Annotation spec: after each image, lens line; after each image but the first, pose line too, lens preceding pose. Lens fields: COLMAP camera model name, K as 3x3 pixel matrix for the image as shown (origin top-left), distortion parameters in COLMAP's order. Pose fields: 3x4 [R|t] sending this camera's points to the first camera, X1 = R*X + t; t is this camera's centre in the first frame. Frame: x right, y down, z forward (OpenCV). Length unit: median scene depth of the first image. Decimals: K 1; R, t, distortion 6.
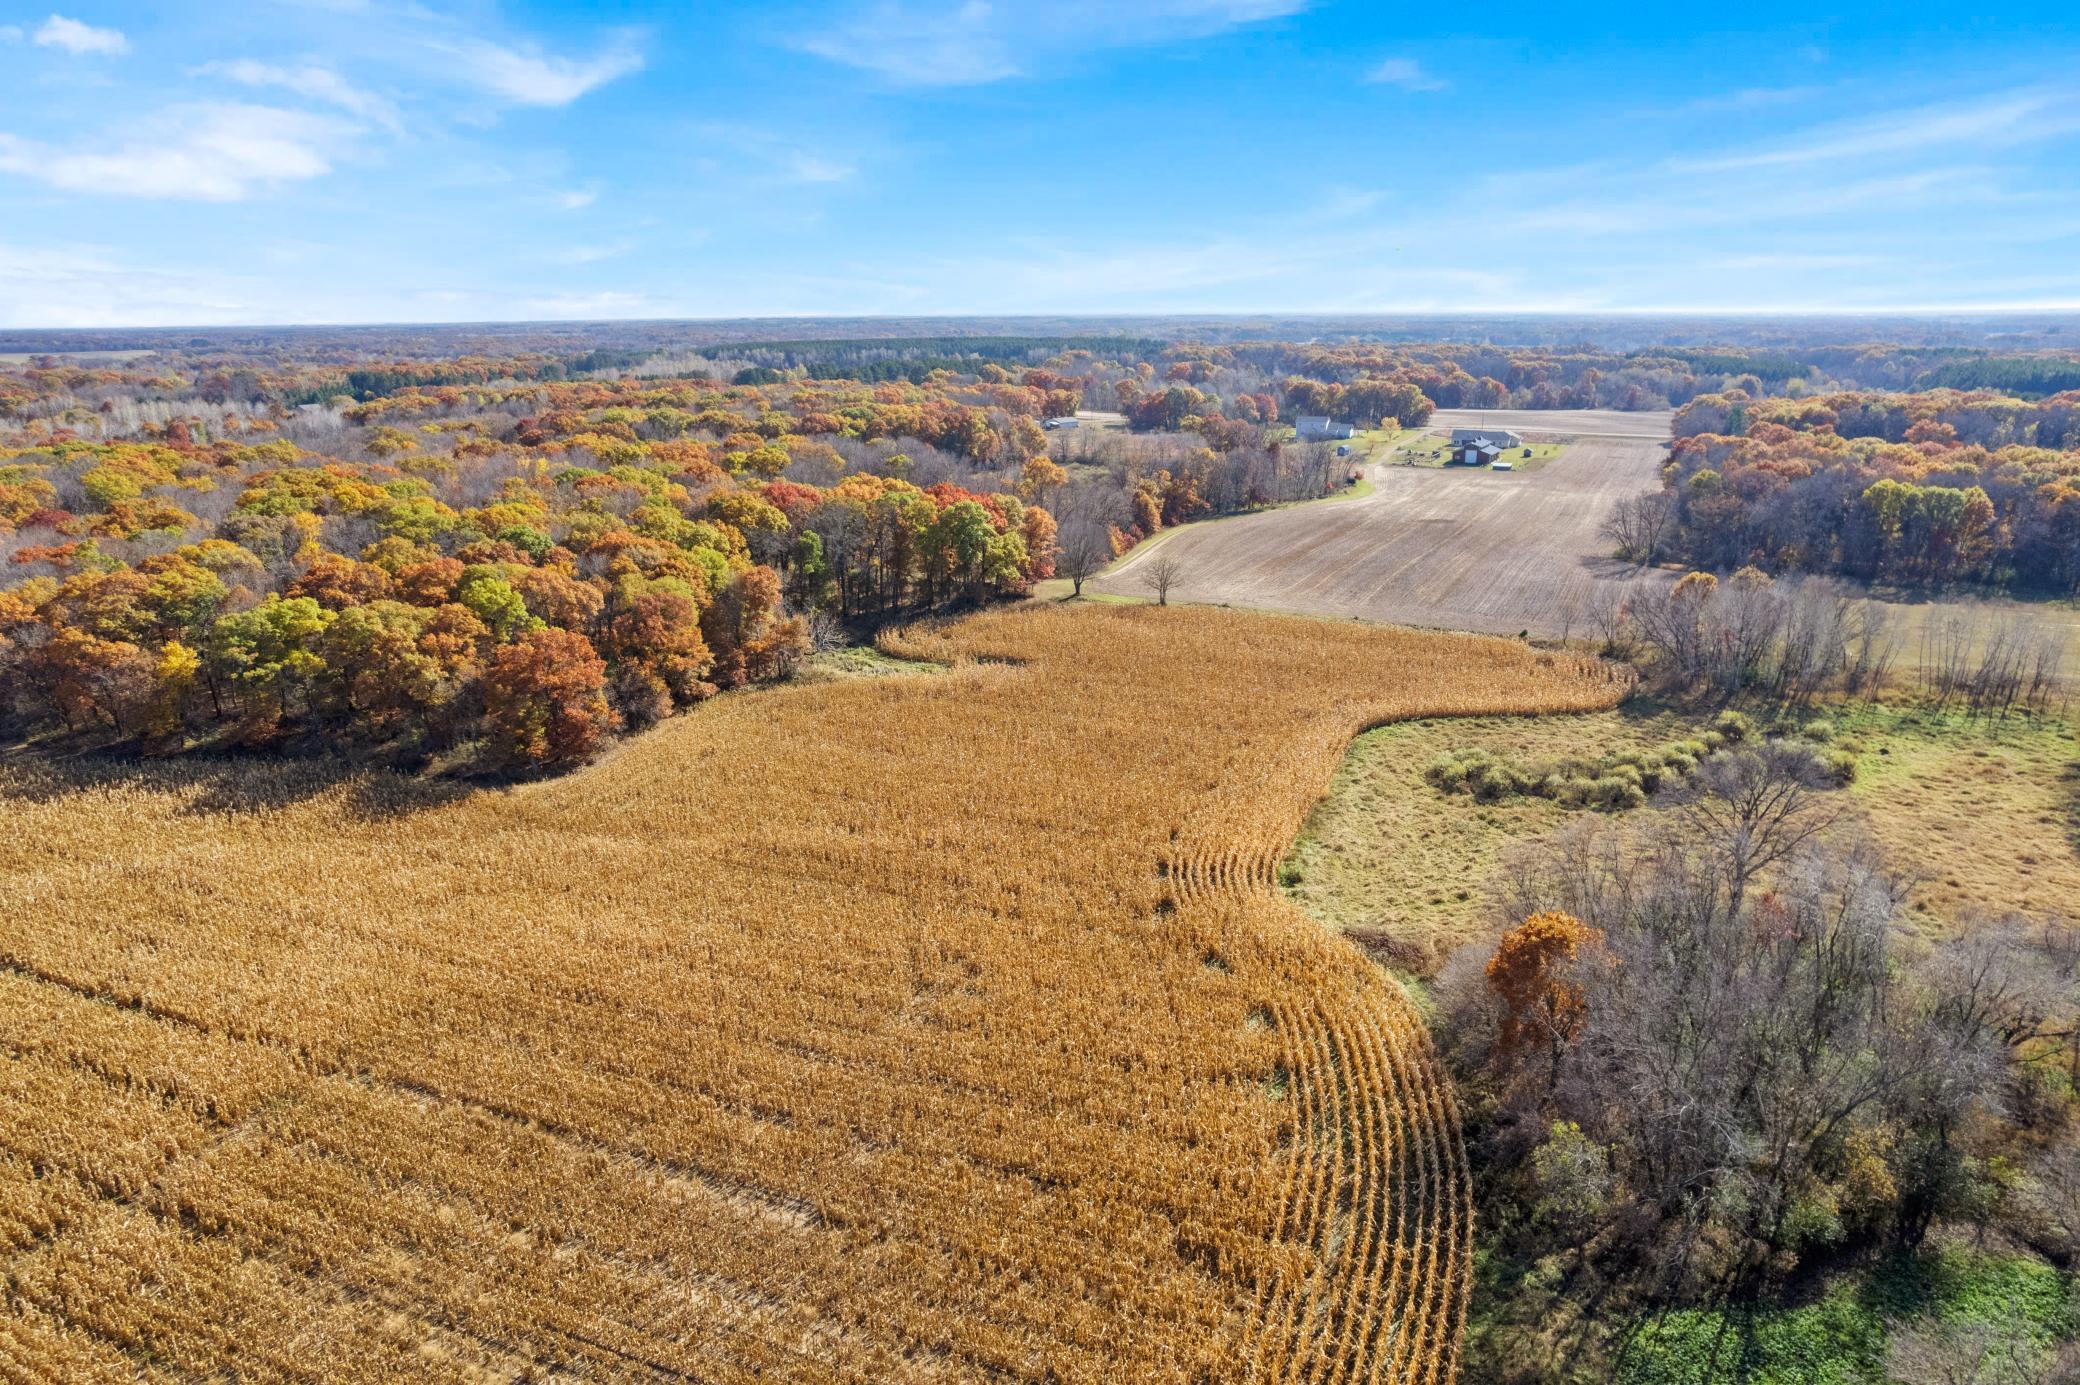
lens RADIAL K [[1318.4, 0, 1034.9], [0, 1318.4, 706.6], [0, 0, 1]] dist [-0.081686, 0.064099]
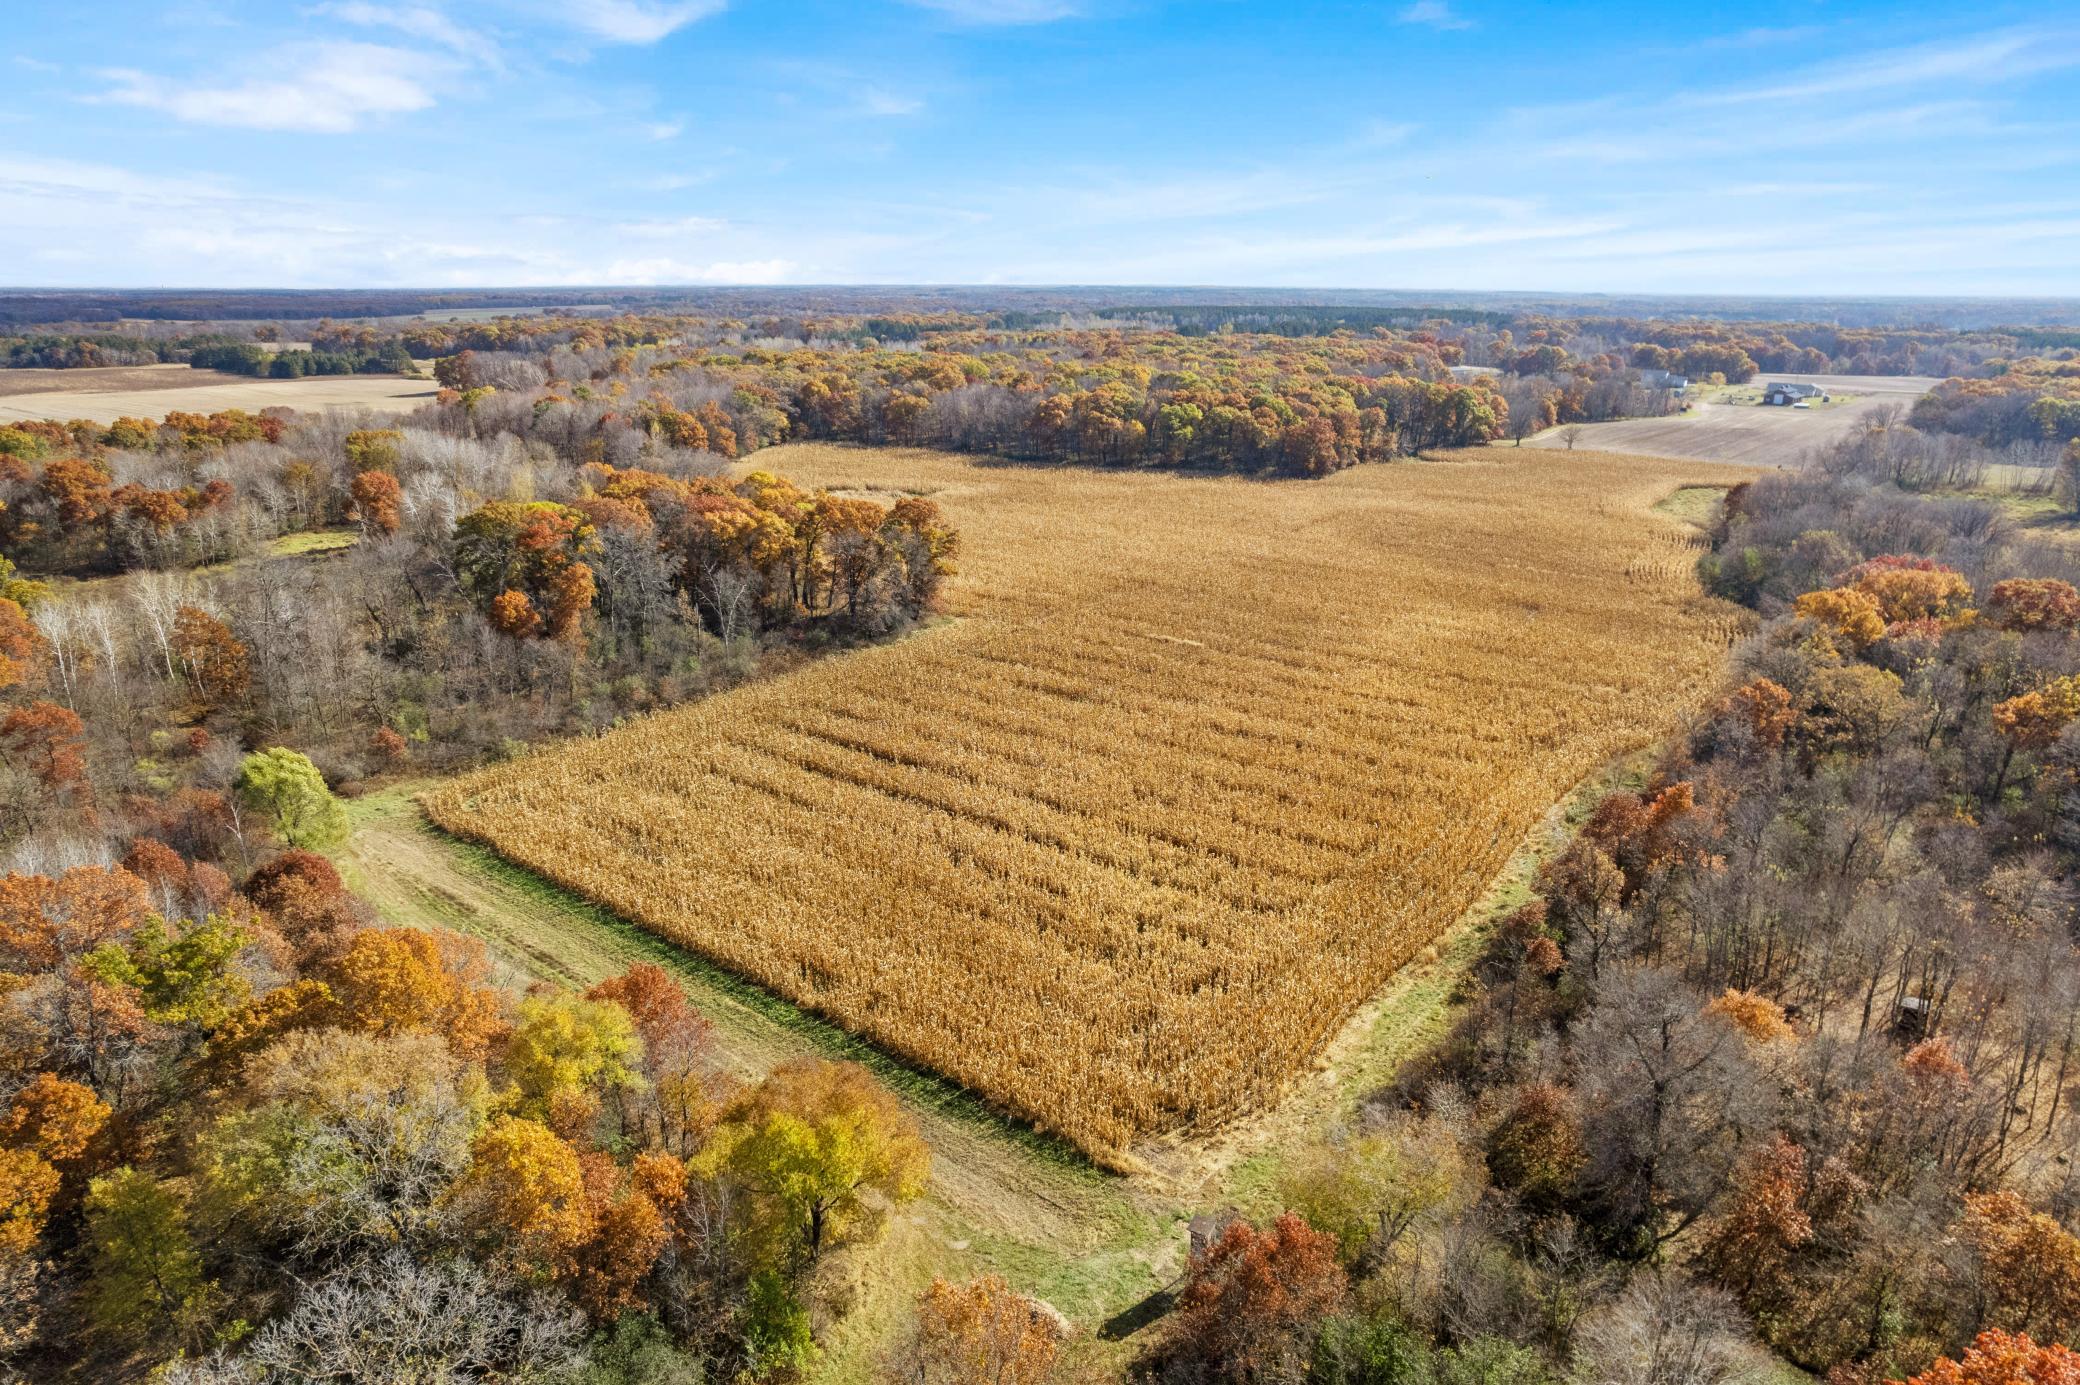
lens RADIAL K [[1365.3, 0, 1075.8], [0, 1365.3, 693.8], [0, 0, 1]] dist [-0.109318, 0.100297]
pose [[0.982129, 0.063377, -0.177219, -0.227643], [-0.062988, 0.997984, 0.007825, 0.293873], [0.177358, 0.003477, 0.984140, -0.952254]]
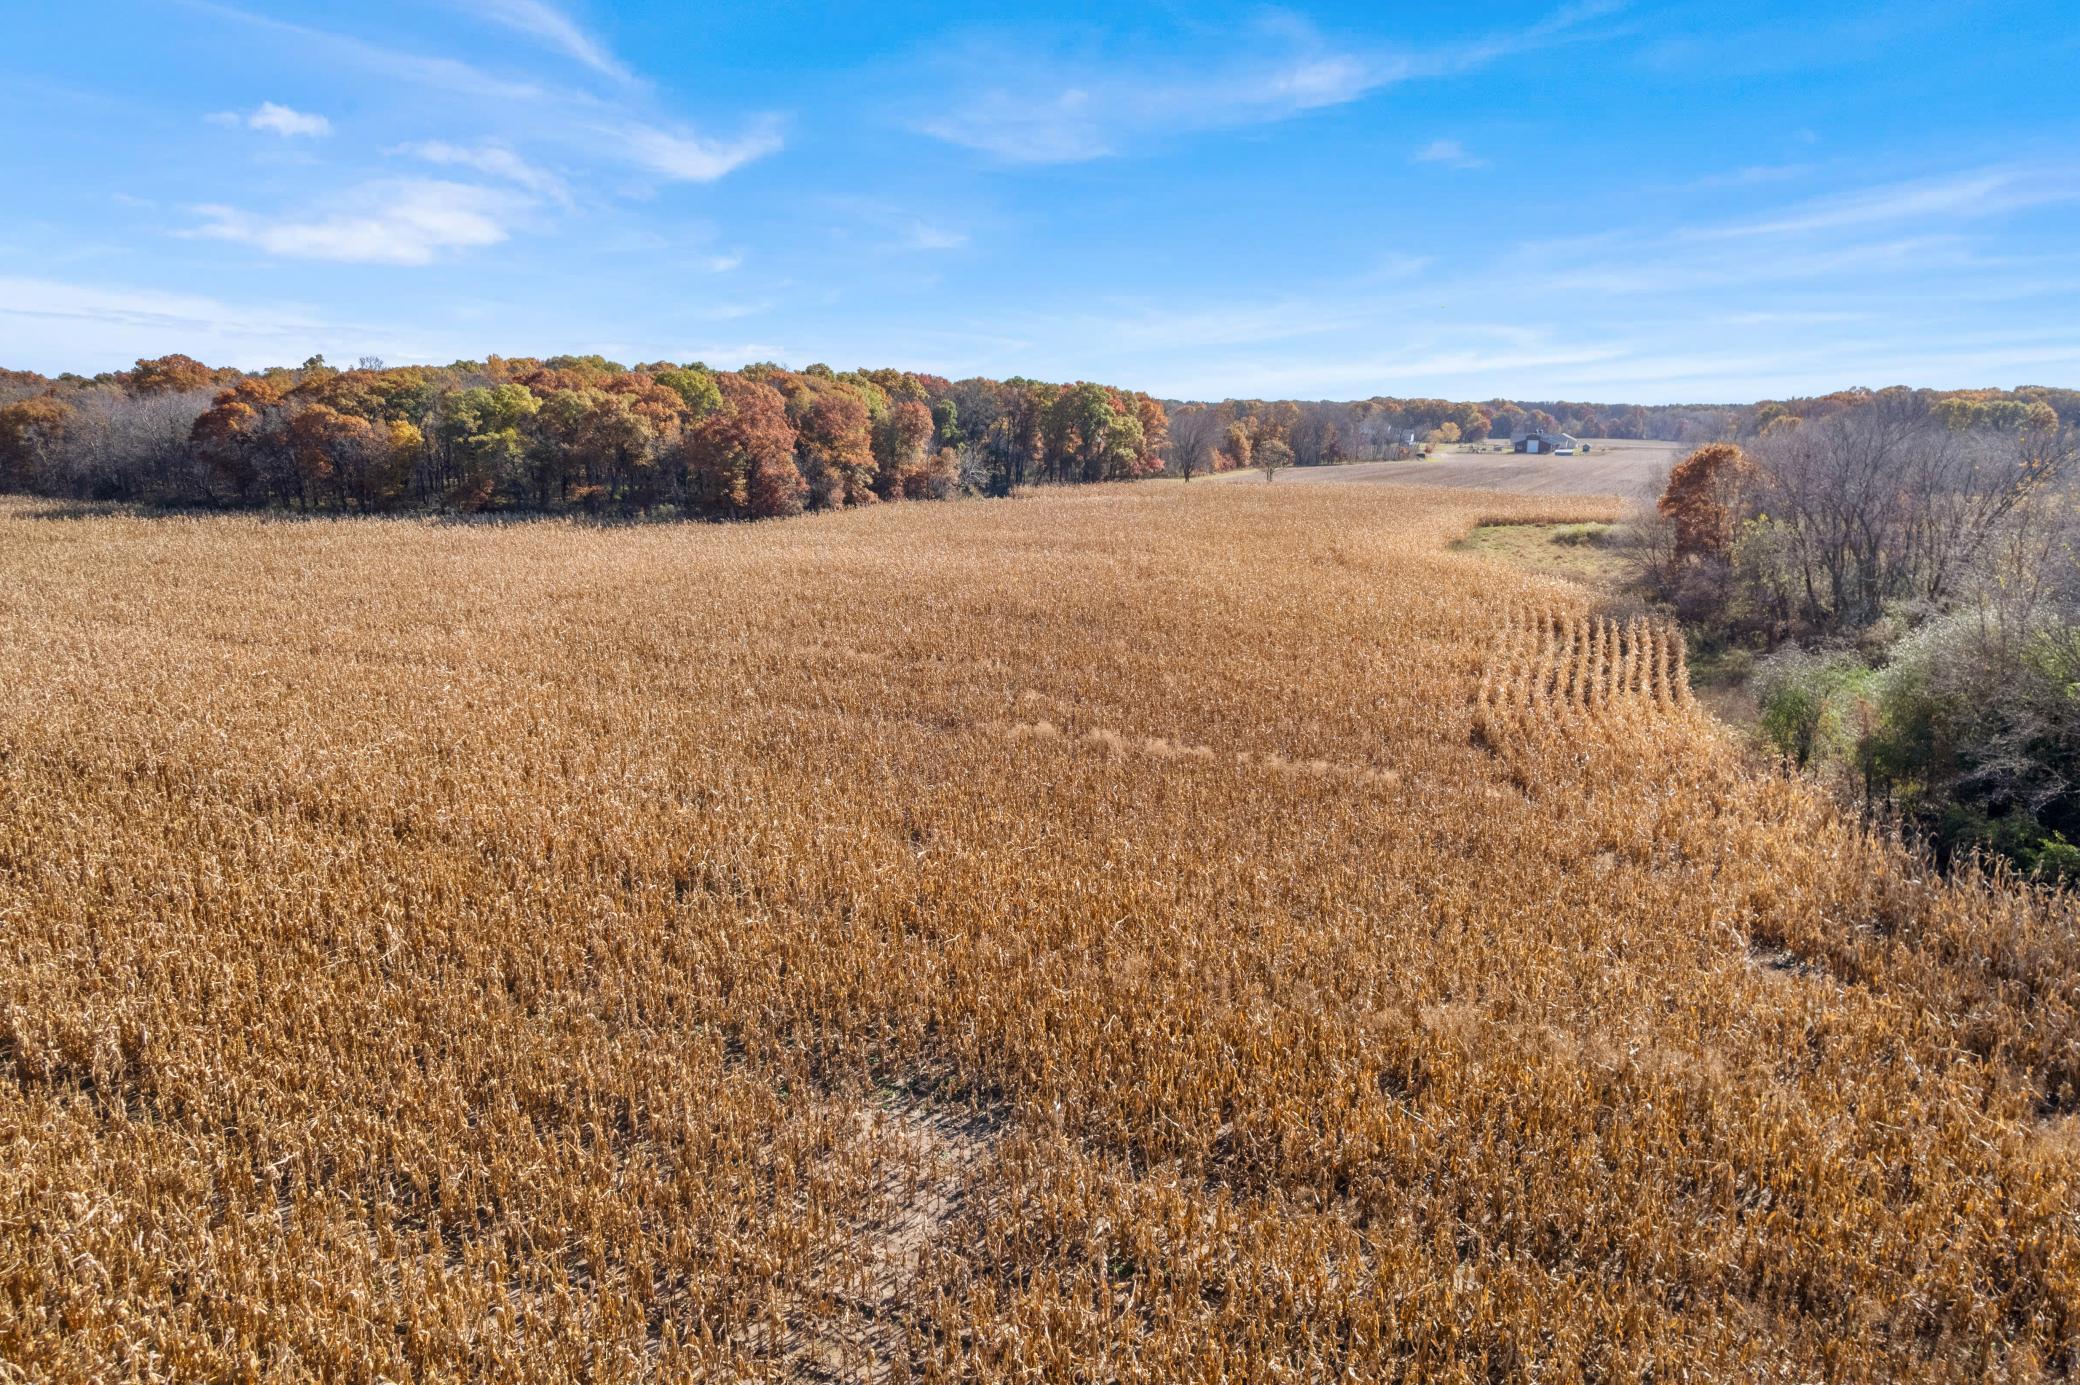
lens RADIAL K [[1318.4, 0, 1034.9], [0, 1318.4, 706.6], [0, 0, 1]] dist [-0.081686, 0.064099]
pose [[0.999619, 0.013742, -0.023922, -0.069211], [-0.015396, 0.997403, -0.070355, 0.188919], [0.022893, 0.070697, 0.997235, -0.054591]]
